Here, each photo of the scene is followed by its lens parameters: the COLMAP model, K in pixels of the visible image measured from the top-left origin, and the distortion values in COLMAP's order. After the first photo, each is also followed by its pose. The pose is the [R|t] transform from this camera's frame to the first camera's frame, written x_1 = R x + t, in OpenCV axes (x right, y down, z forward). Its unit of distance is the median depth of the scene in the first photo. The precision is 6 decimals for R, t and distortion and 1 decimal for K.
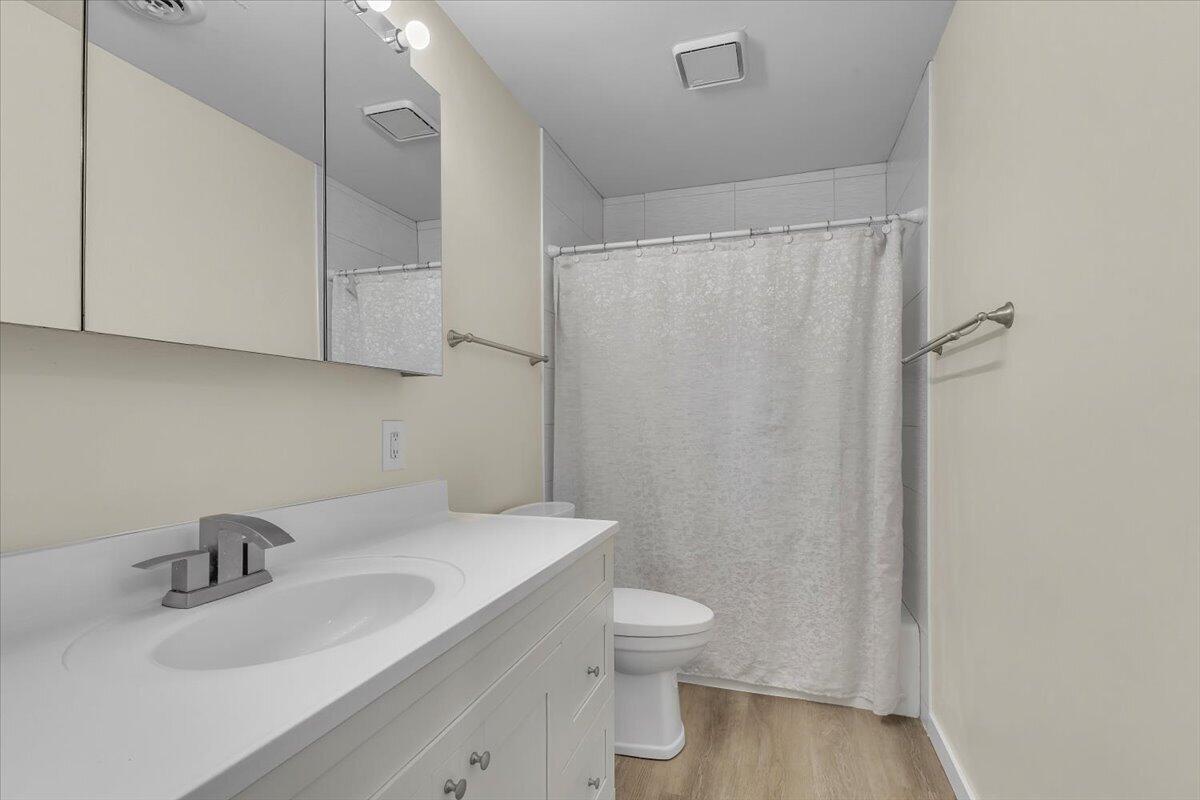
lens RADIAL K [[554.6, 0, 604.0], [0, 554.6, 426.3], [0, 0, 1]] dist [-0.007219, -0.000249]
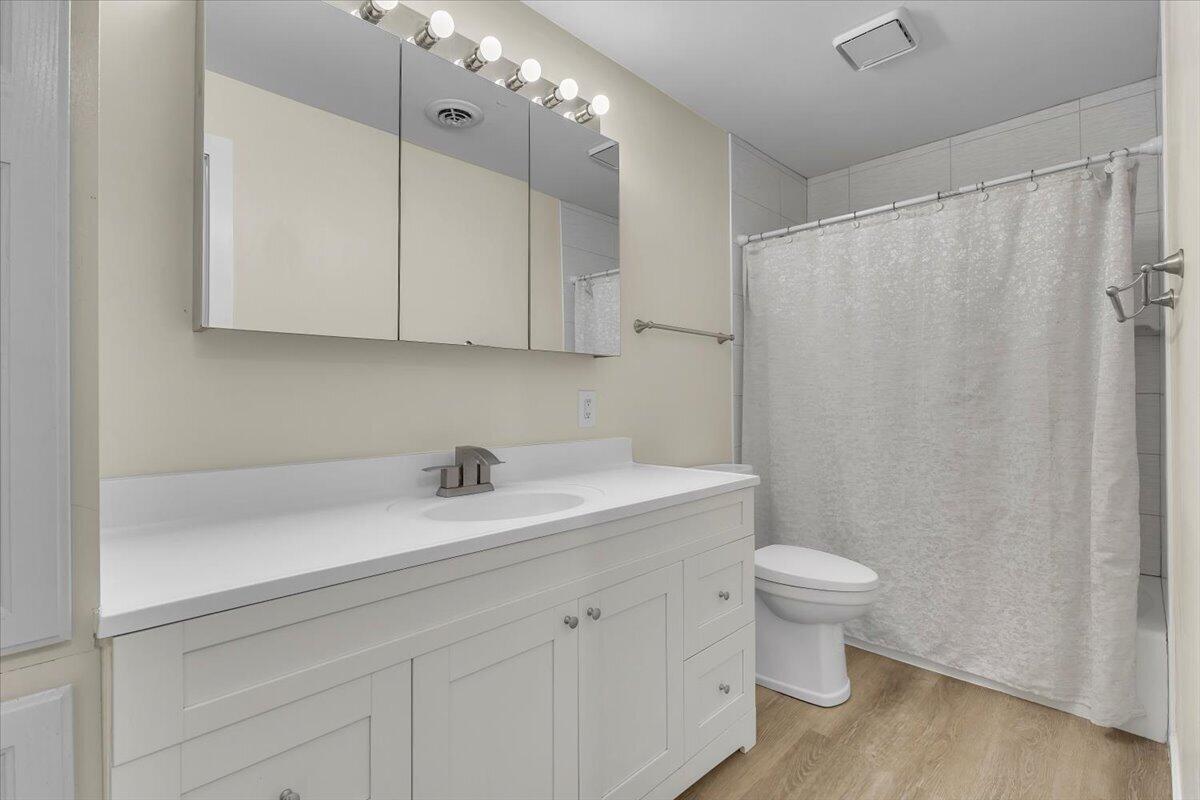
lens RADIAL K [[549.2, 0, 602.7], [0, 549.2, 397.1], [0, 0, 1]] dist [-0.004138, -0.001462]
pose [[0.889082, -0.004649, -0.457725, 0.182693], [-0.001268, 0.999920, -0.012619, 0.015030], [0.457747, 0.011800, 0.889004, -0.119189]]
